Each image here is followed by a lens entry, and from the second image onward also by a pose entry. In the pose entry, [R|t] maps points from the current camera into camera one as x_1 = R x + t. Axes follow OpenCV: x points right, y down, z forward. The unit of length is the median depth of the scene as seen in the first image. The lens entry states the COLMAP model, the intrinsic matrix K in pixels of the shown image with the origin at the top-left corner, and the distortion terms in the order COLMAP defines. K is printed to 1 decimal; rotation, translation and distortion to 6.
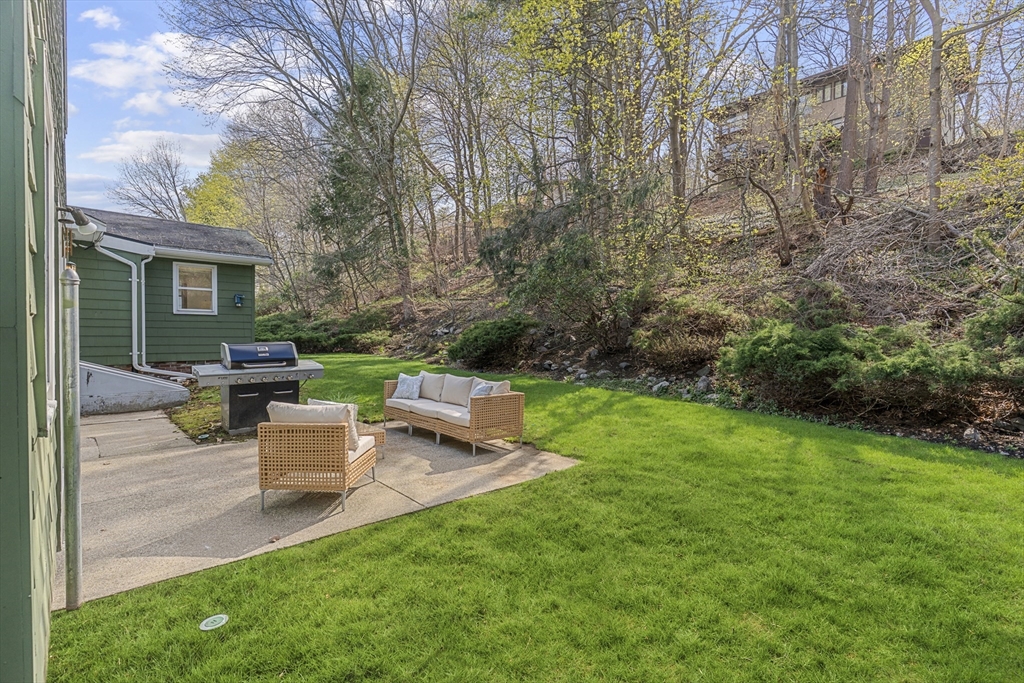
lens RADIAL K [[483.0, 0, 515.3], [0, 483.0, 341.8], [0, 0, 1]] dist [0.002029, 0.000275]
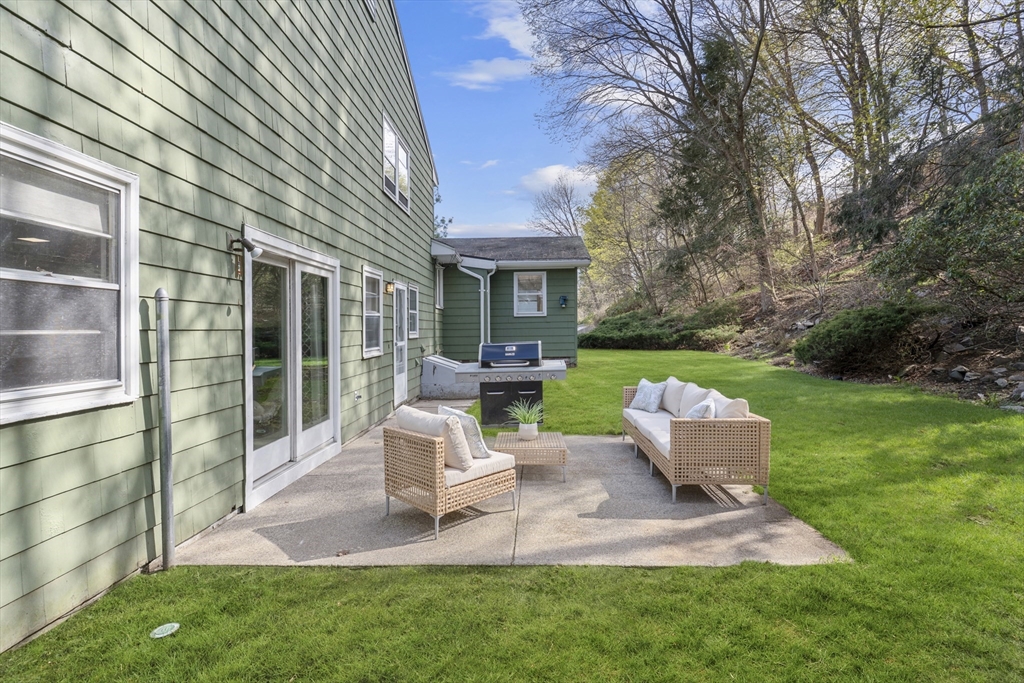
lens RADIAL K [[491.9, 0, 514.3], [0, 491.9, 328.8], [0, 0, 1]] dist [0.000209, 0.000014]
pose [[0.718752, -0.022652, -0.694897, 0.109533], [0.010321, 0.999707, -0.021914, -0.002409], [0.695190, 0.008579, 0.718775, 0.135514]]
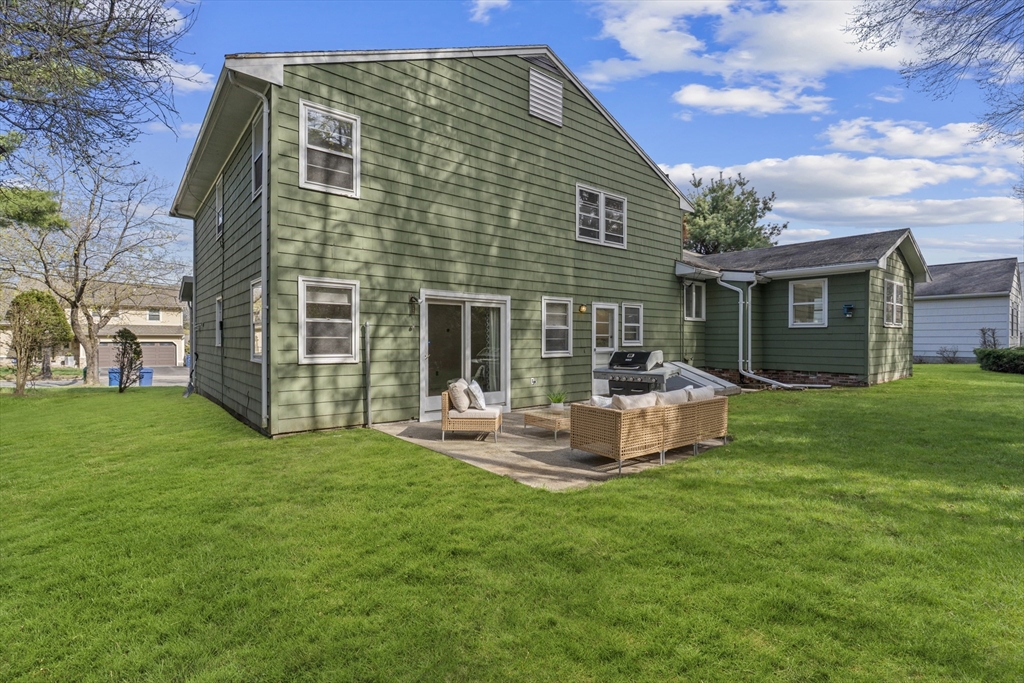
lens RADIAL K [[483.0, 0, 515.3], [0, 483.0, 341.8], [0, 0, 1]] dist [0.002029, 0.000275]
pose [[-0.054850, -0.008157, -0.998461, 0.411185], [-0.022849, 0.999715, -0.006912, -0.003050], [0.998233, 0.022435, -0.055020, 0.401220]]
